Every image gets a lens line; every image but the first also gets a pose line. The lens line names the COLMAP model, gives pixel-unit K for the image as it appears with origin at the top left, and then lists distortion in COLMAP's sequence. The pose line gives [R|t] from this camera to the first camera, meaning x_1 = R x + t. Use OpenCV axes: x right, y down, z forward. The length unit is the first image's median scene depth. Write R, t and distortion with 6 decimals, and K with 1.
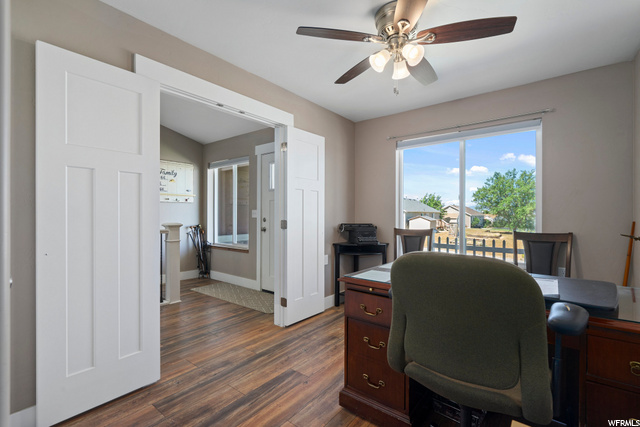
lens RADIAL K [[294.4, 0, 322.7], [0, 294.4, 216.9], [0, 0, 1]] dist [0.008846, 0.000080]
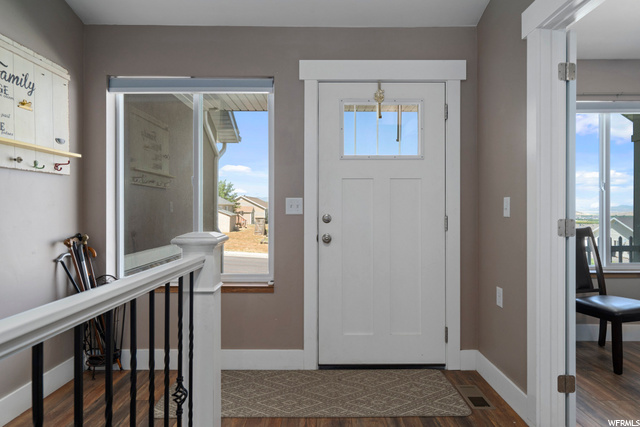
lens RADIAL K [[382.6, 0, 317.3], [0, 382.6, 214.7], [0, 0, 1]] dist [-0.002035, 0.001545]
pose [[0.778892, -0.008292, 0.627104, -0.526874], [0.001089, 0.999929, 0.011869, -0.004531], [-0.627158, -0.008562, 0.778845, 0.463270]]
